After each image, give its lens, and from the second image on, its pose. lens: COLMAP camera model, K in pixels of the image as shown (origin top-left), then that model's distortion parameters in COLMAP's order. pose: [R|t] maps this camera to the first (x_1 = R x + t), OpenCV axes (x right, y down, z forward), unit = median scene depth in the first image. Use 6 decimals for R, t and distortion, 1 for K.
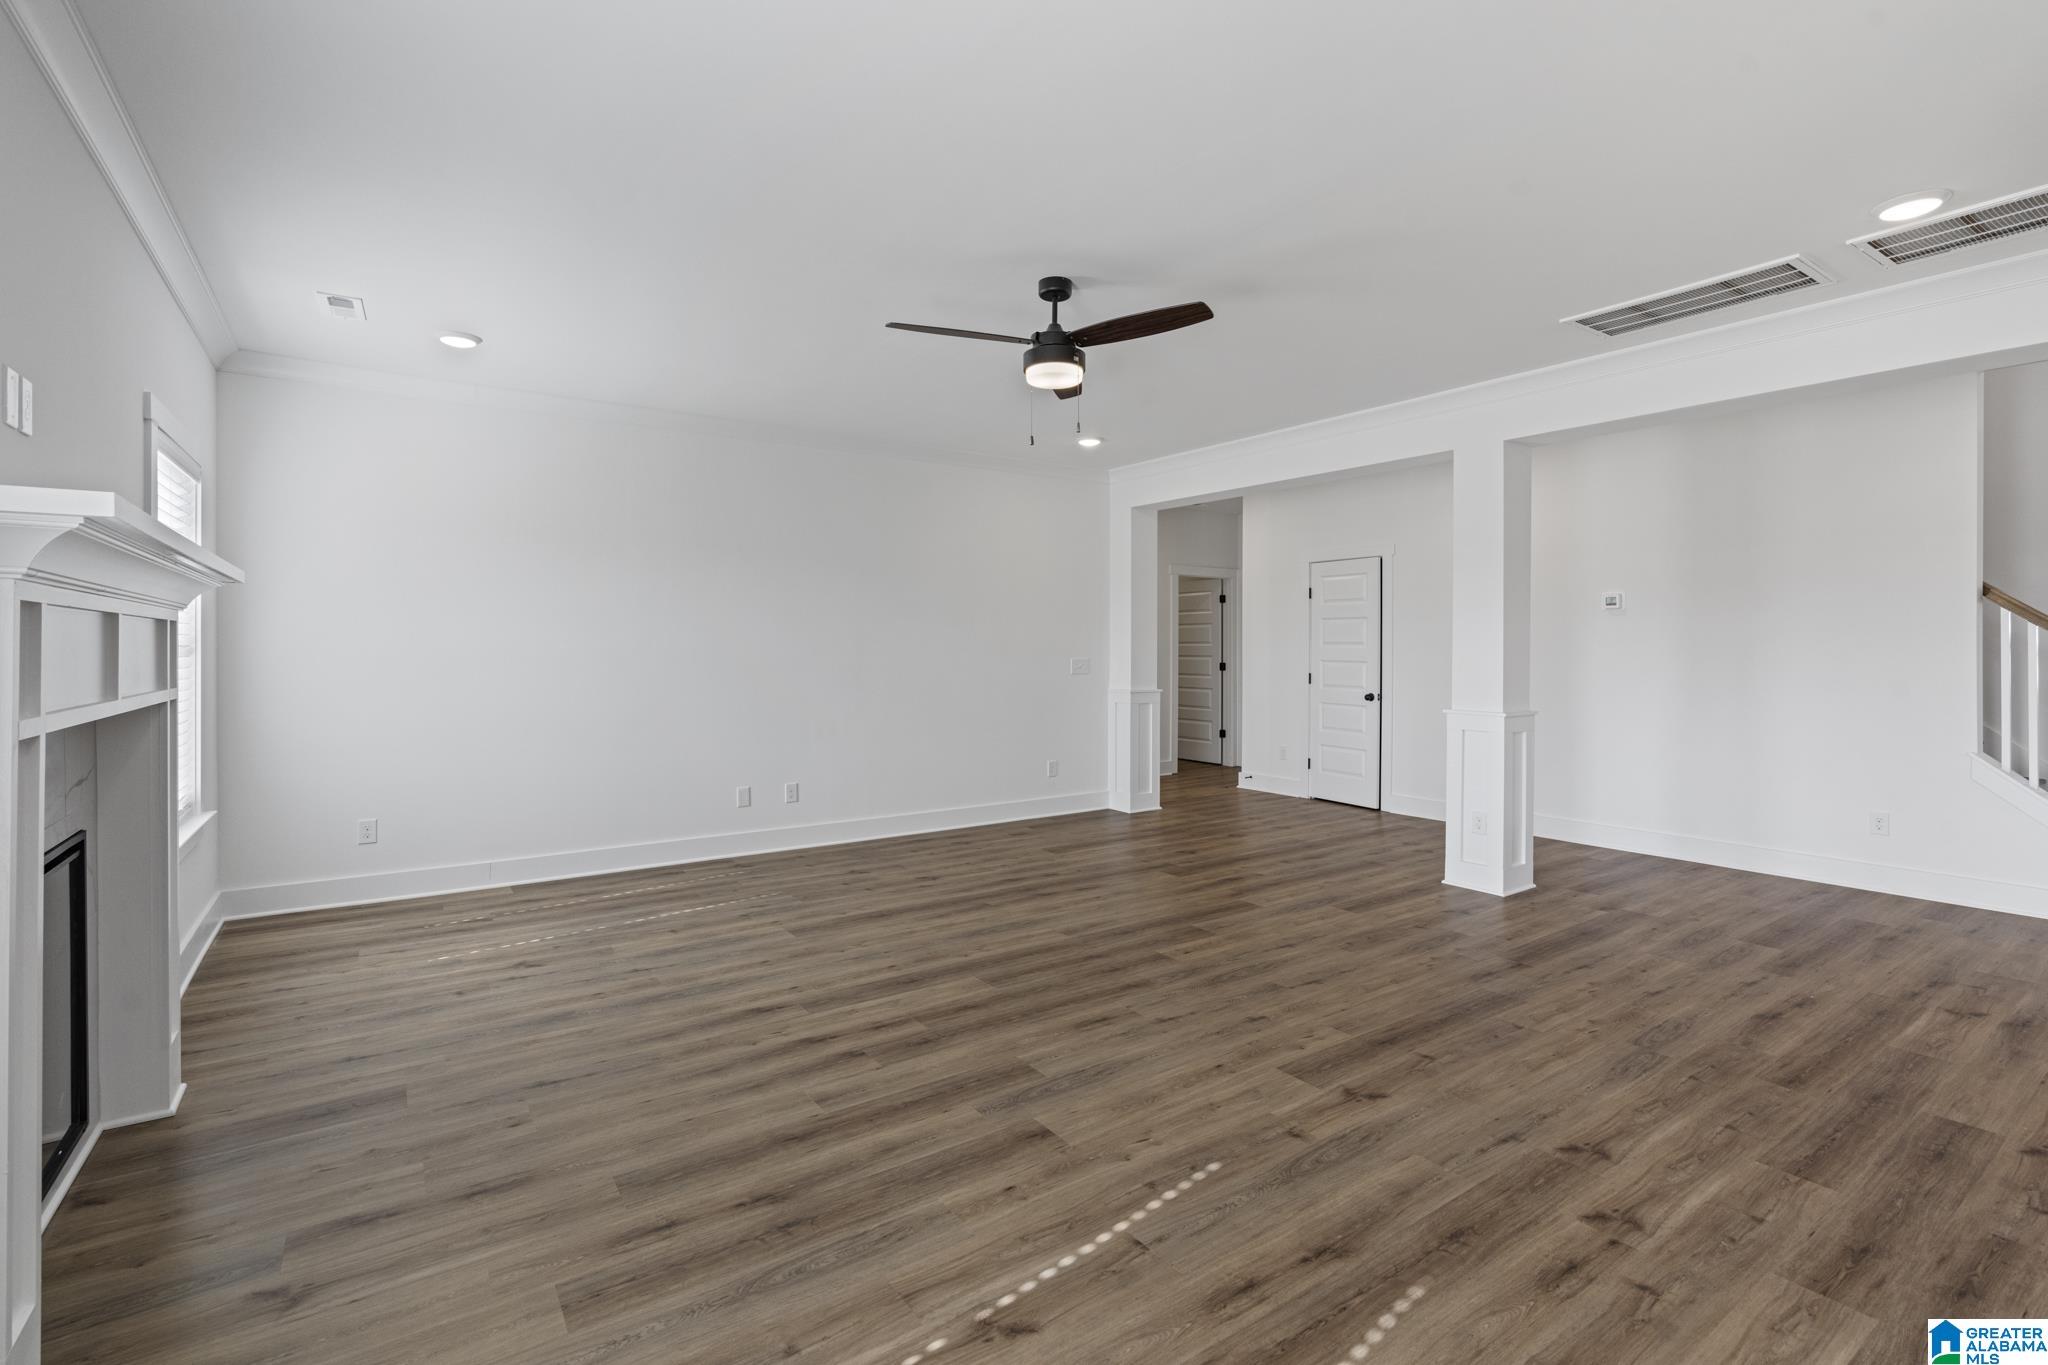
lens RADIAL K [[924.0, 0, 1016.4], [0, 924.0, 651.7], [0, 0, 1]] dist [-0.010619, 0.001518]
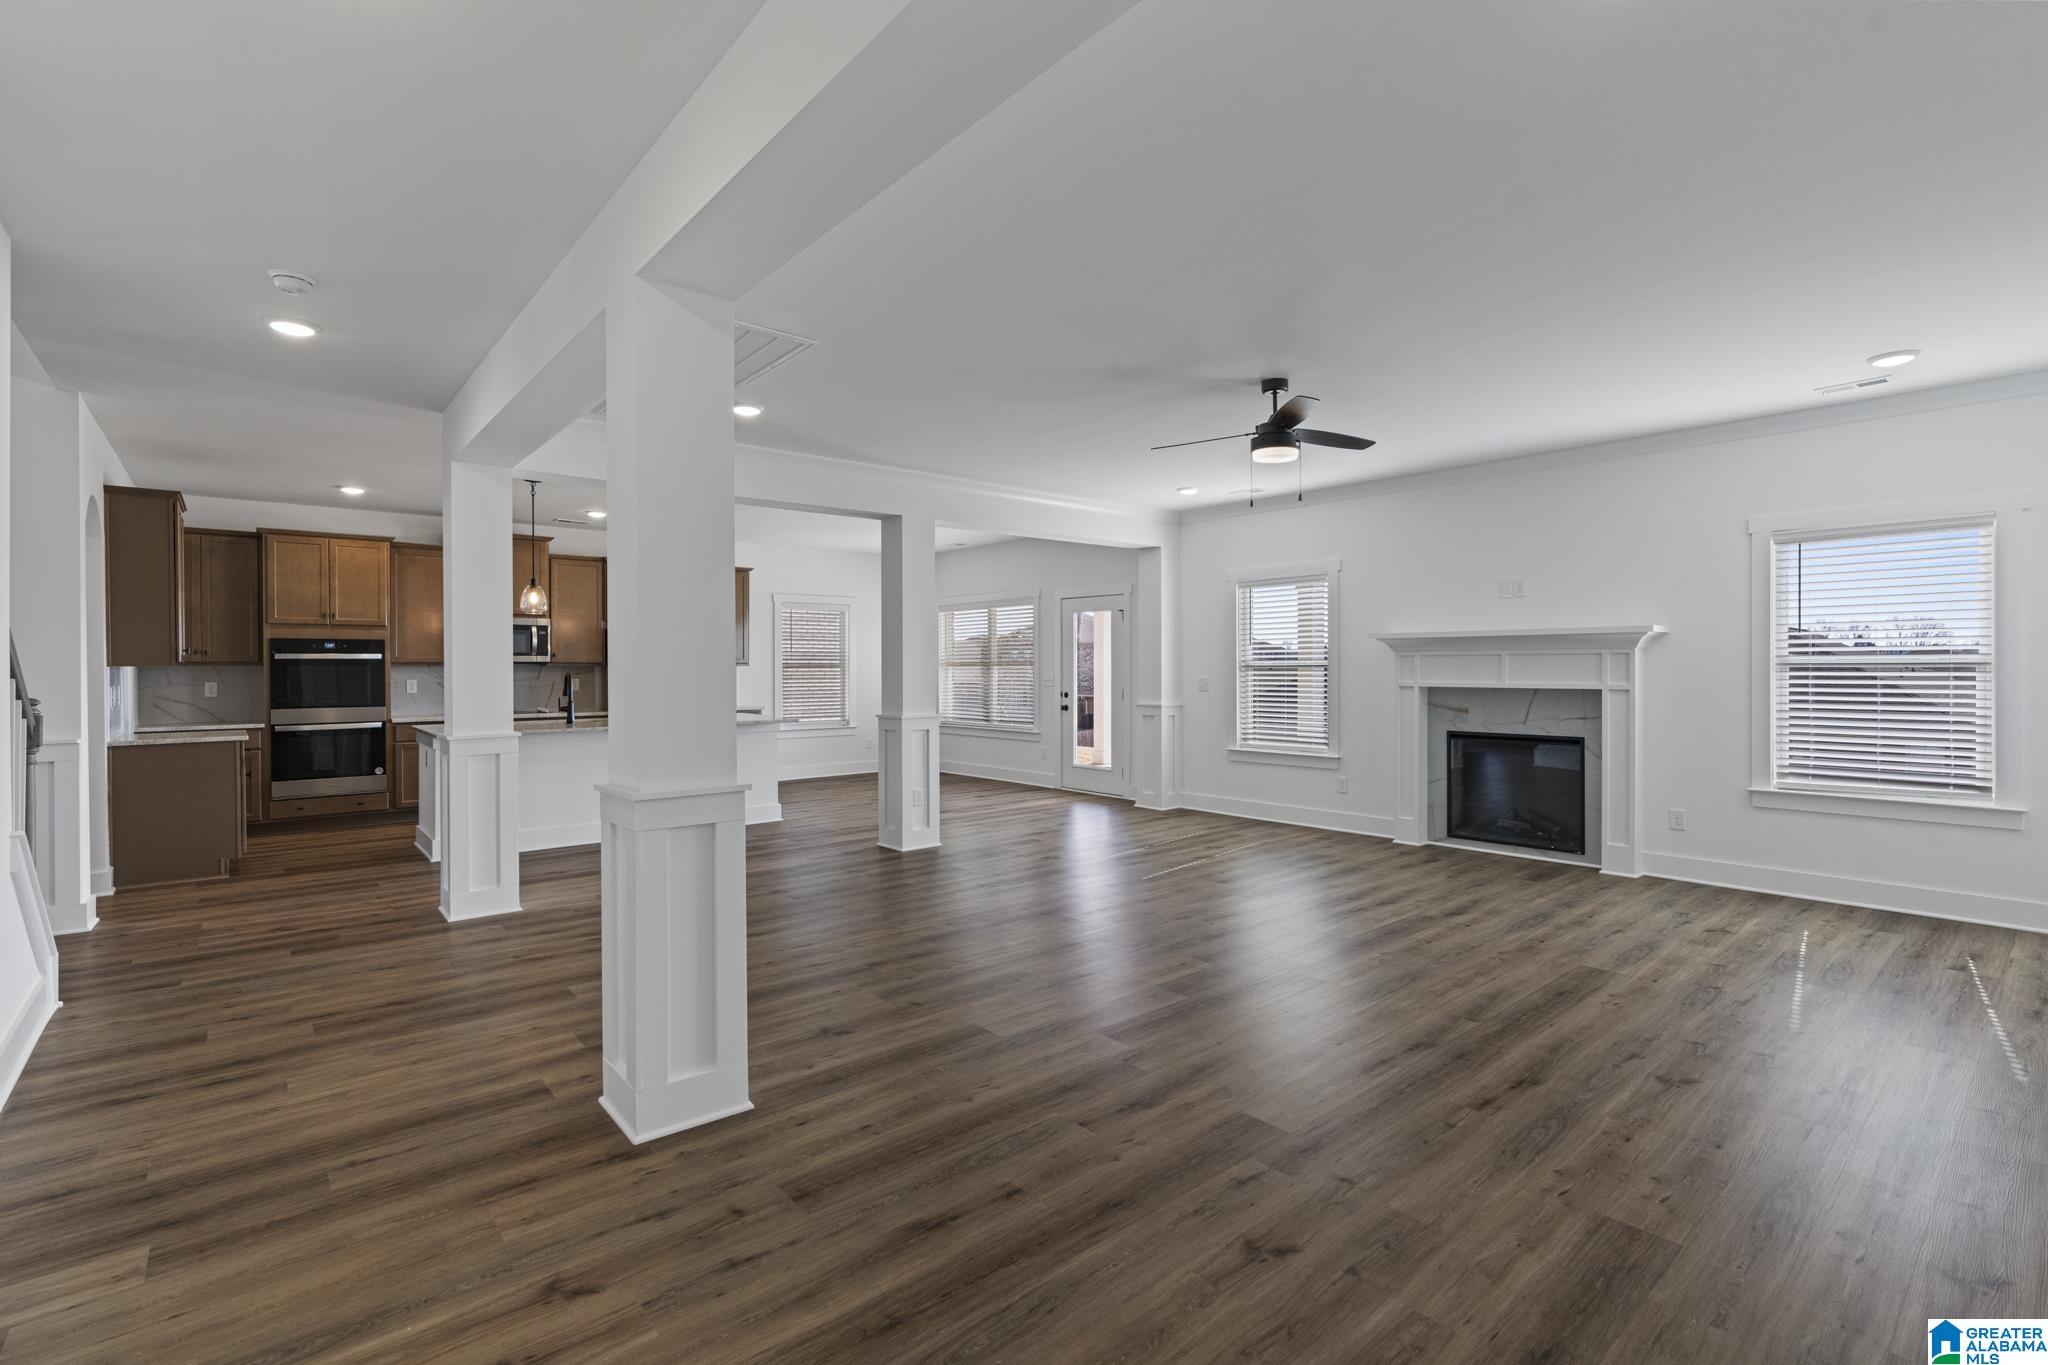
lens RADIAL K [[924.0, 0, 1032.3], [0, 924.0, 672.0], [0, 0, 1]] dist [-0.010619, 0.001518]
pose [[-0.993800, 0.004847, -0.111073, 0.523857], [0.003682, 0.999936, 0.010693, -0.011219], [0.111118, 0.010218, -0.993755, 2.261228]]
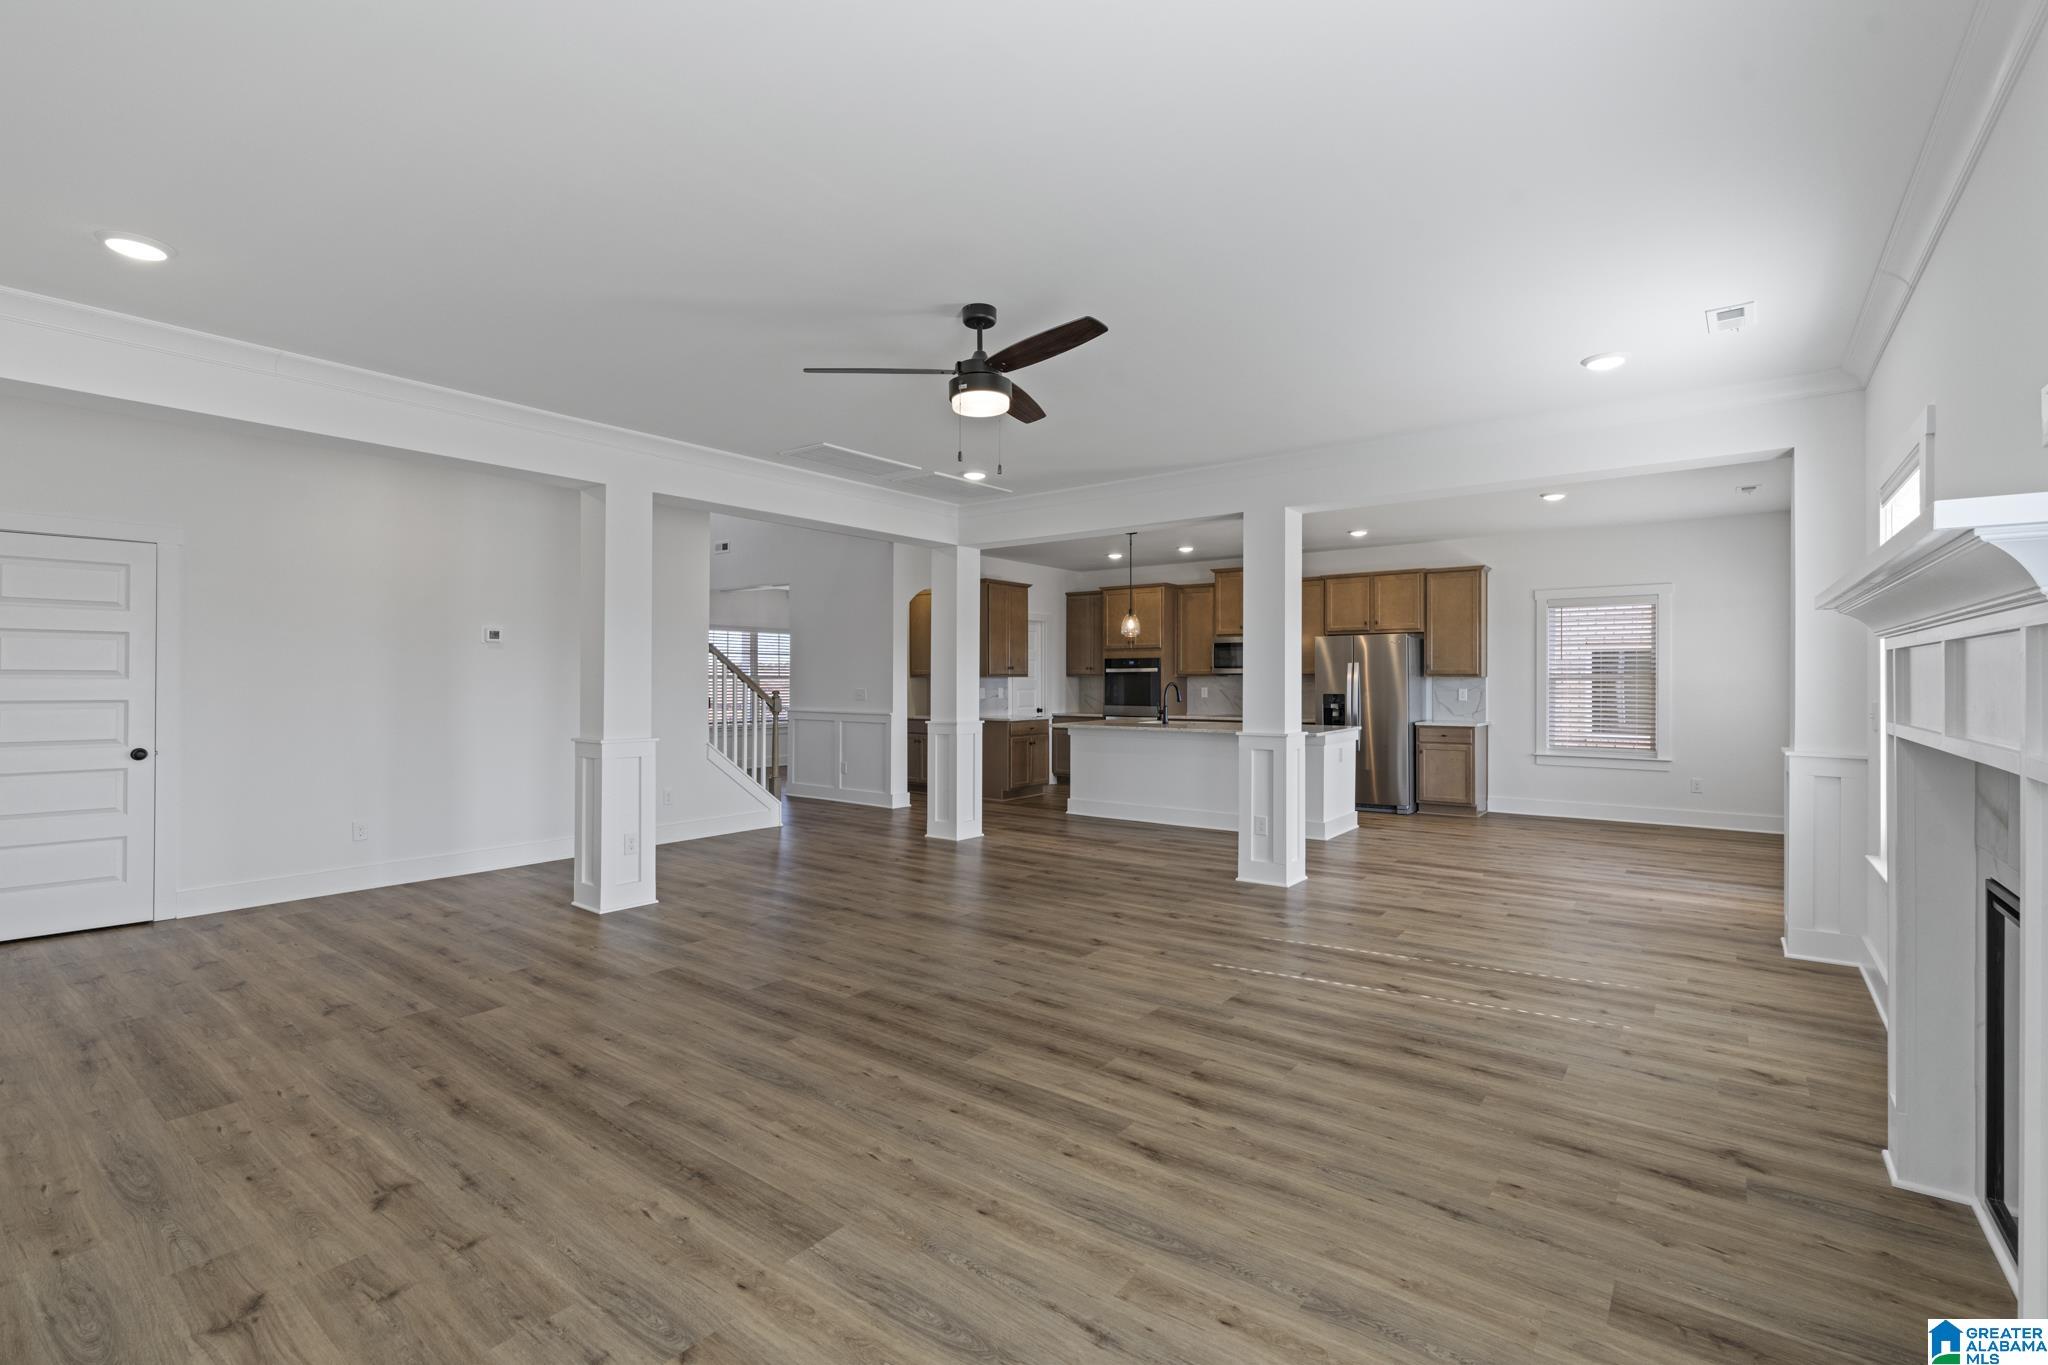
lens RADIAL K [[924.0, 0, 1032.5], [0, 924.0, 687.1], [0, 0, 1]] dist [-0.010619, 0.001518]
pose [[-0.315862, -0.007669, 0.948774, -0.920639], [0.002916, 0.999955, 0.009054, -0.003481], [-0.948801, 0.005627, -0.315825, 1.270505]]
